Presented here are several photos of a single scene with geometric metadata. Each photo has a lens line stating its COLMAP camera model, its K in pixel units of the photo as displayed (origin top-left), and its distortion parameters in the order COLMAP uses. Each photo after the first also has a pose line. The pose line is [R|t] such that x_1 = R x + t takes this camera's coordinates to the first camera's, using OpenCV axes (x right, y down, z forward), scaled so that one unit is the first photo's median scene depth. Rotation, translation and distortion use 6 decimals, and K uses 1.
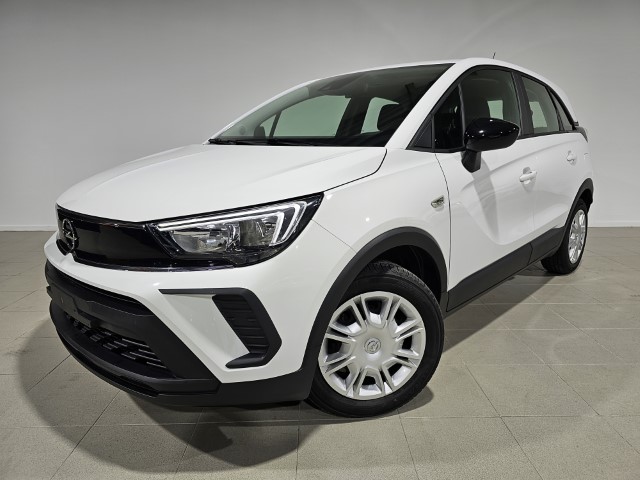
lens RADIAL K [[424.0, 0, 307.9], [0, 424.0, 239.3], [0, 0, 1]] dist [0.001080, -0.001927]
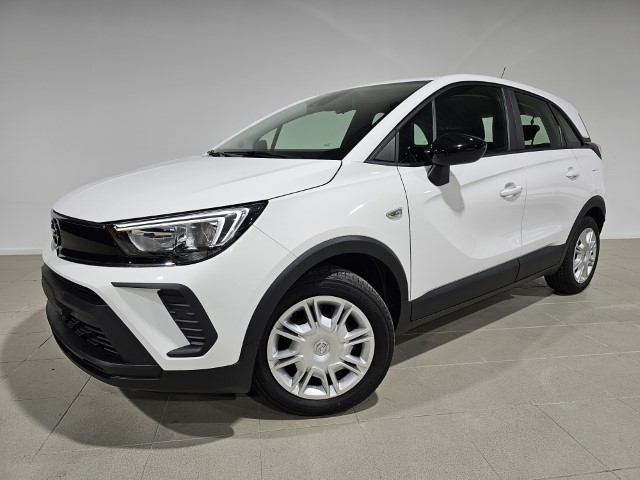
lens RADIAL K [[424.0, 0, 307.9], [0, 424.0, 239.3], [0, 0, 1]] dist [0.001080, -0.001927]
pose [[0.993263, 0.032972, -0.111091, 0.224970], [-0.036372, 0.998925, -0.028724, 0.013341], [0.110024, 0.032571, 0.993395, -0.053049]]
